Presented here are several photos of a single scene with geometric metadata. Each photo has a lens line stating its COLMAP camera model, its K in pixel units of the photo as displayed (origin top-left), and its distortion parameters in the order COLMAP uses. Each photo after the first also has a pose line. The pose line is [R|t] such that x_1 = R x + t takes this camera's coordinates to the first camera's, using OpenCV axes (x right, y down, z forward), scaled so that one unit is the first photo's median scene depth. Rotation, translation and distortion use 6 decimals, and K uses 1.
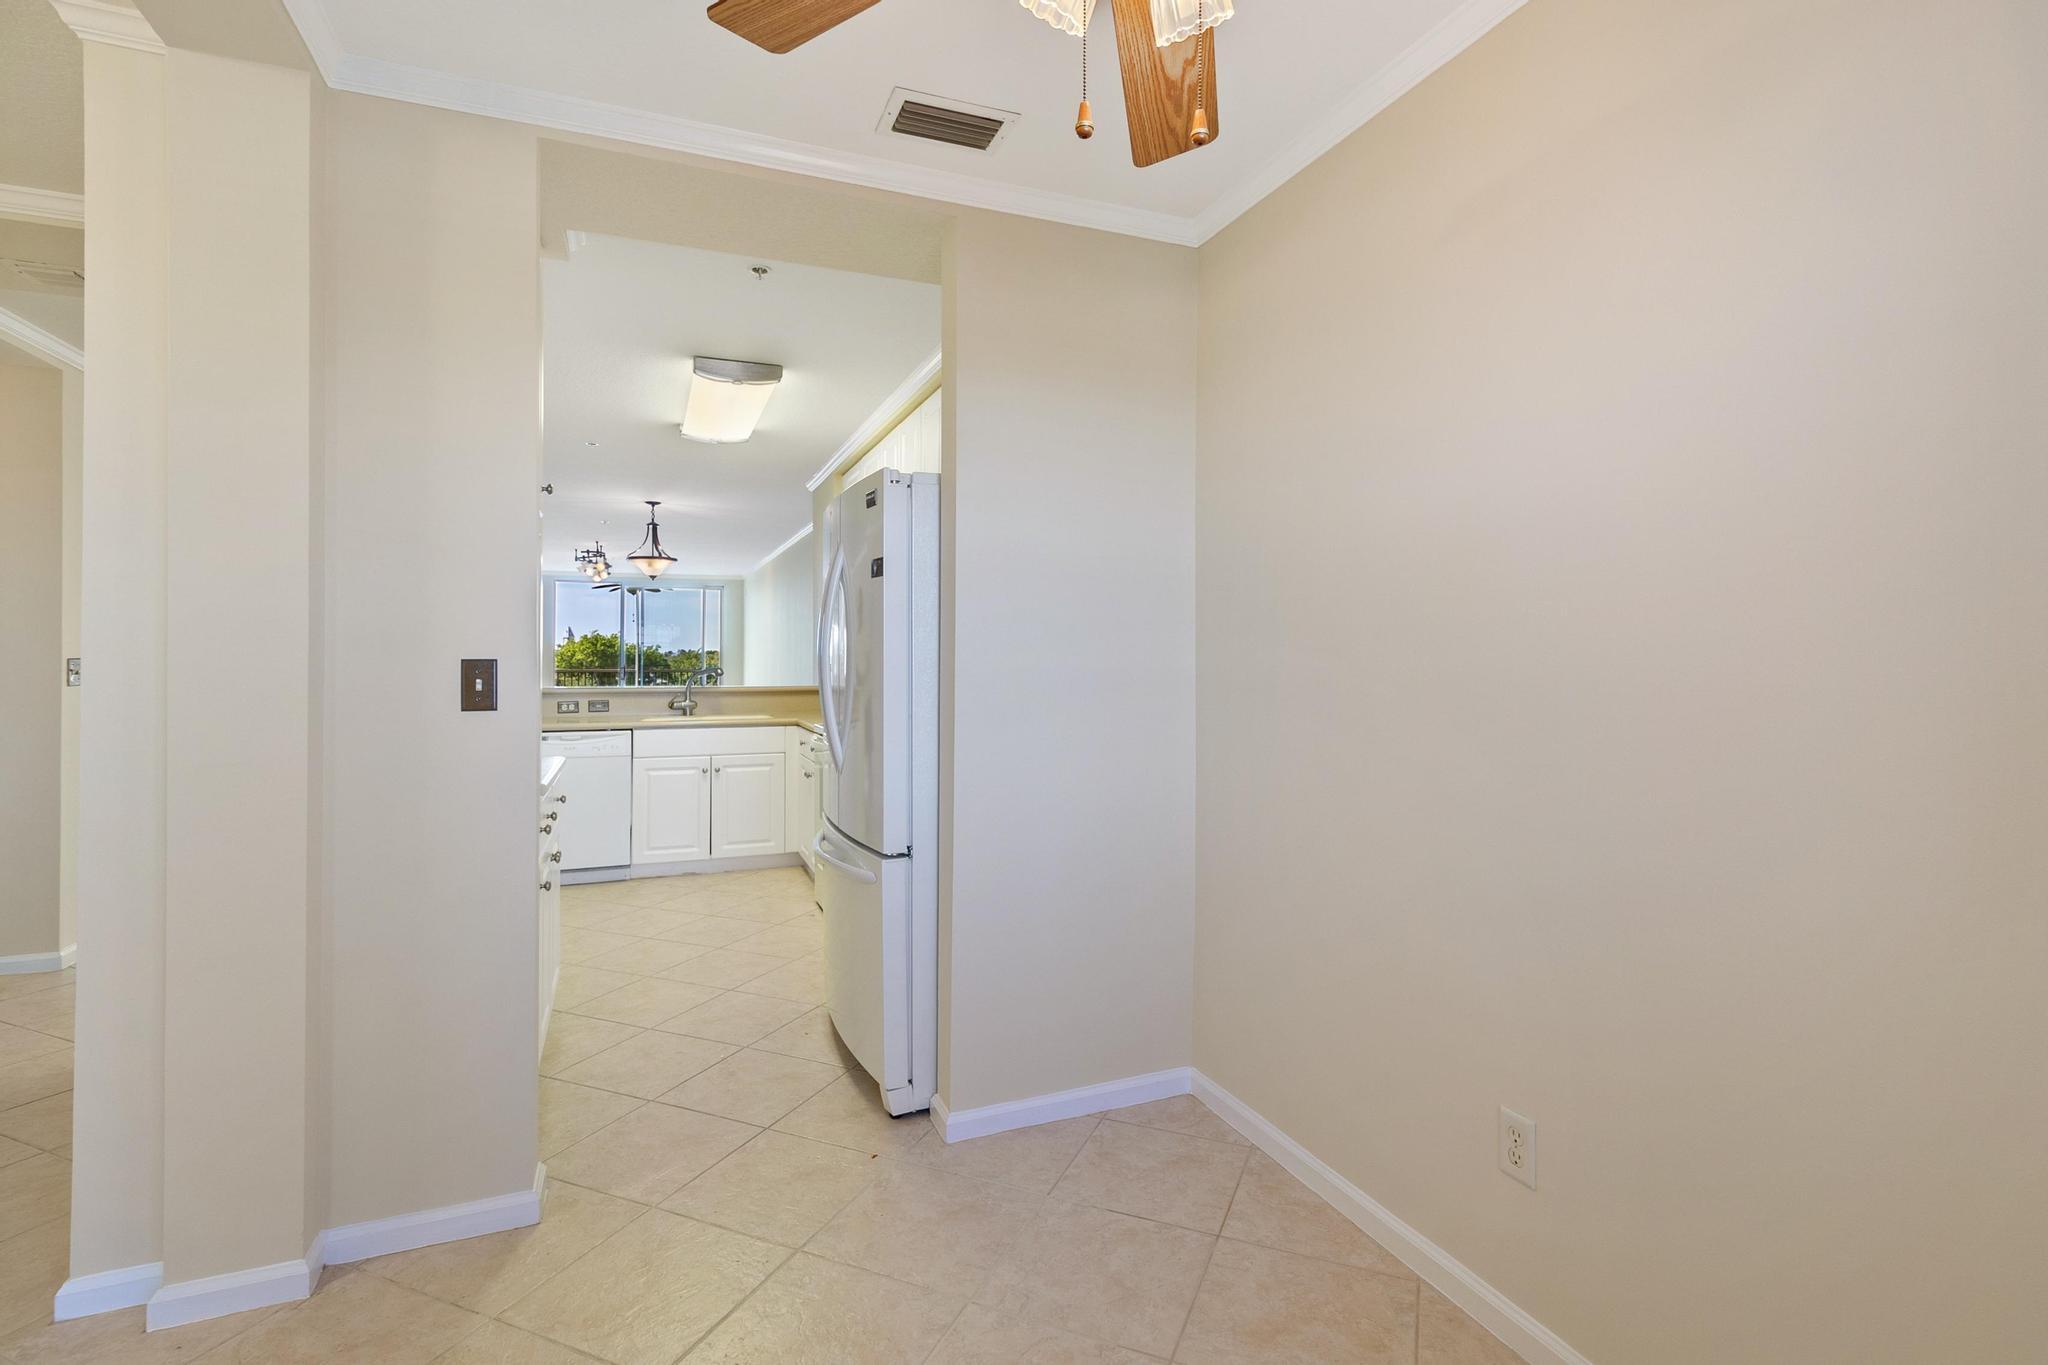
lens RADIAL K [[955.5, 0, 1040.5], [0, 955.5, 652.2], [0, 0, 1]] dist [0.000296, 0.000084]
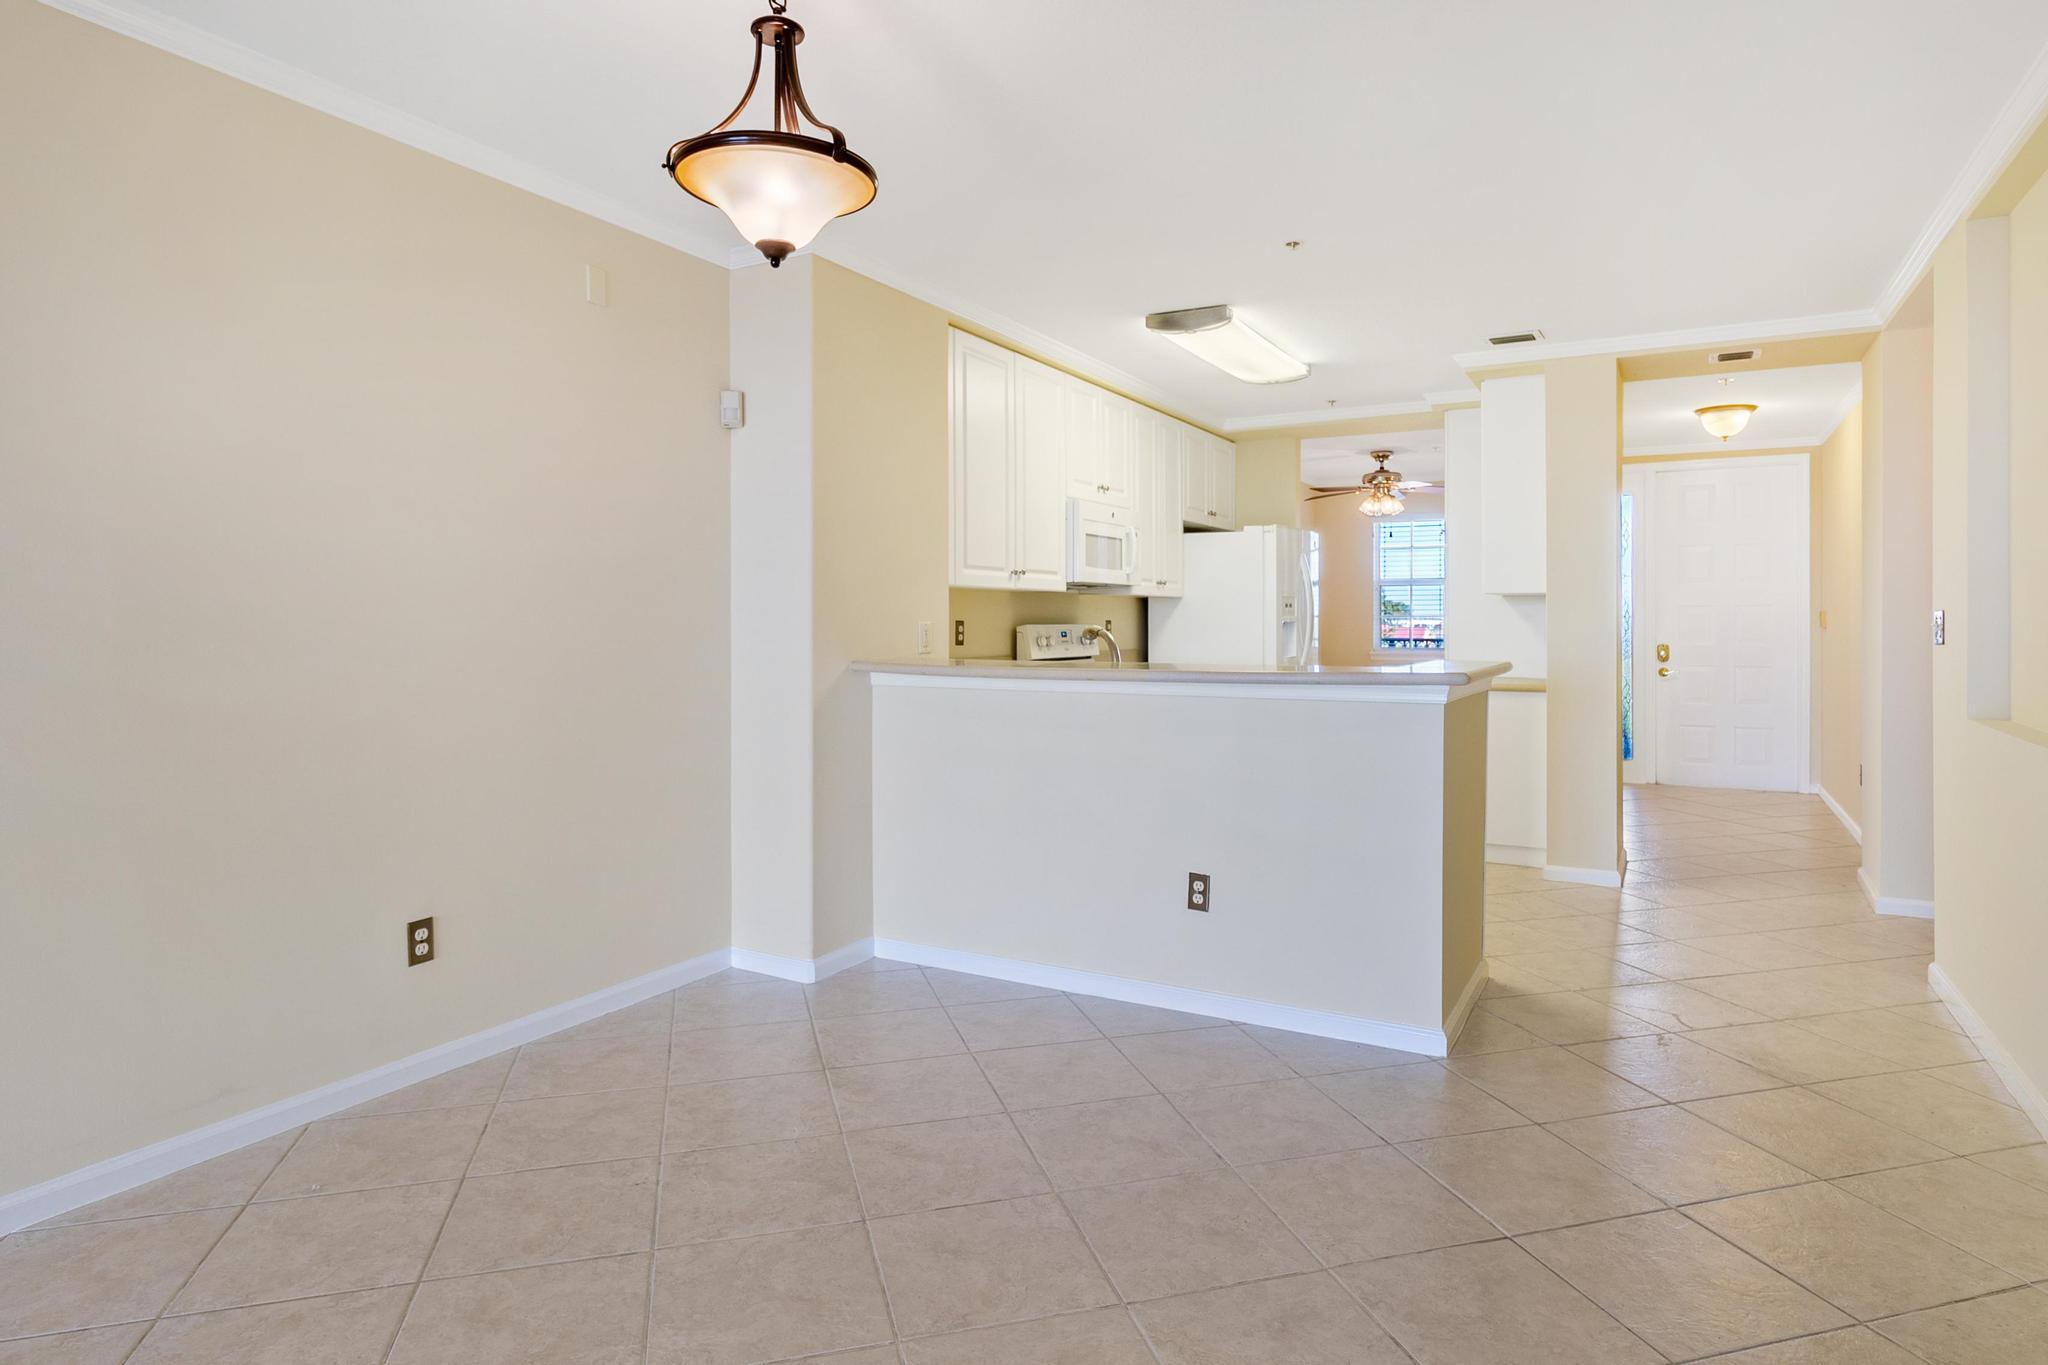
lens RADIAL K [[1146.4, 0, 1040.1], [0, 1146.4, 621.5], [0, 0, 1]] dist [-0.000407, 0.000443]
pose [[-0.623638, -0.002886, 0.781708, -0.888395], [-0.007676, 0.999968, -0.002432, 0.016351], [-0.781675, -0.007517, -0.623640, 1.500564]]
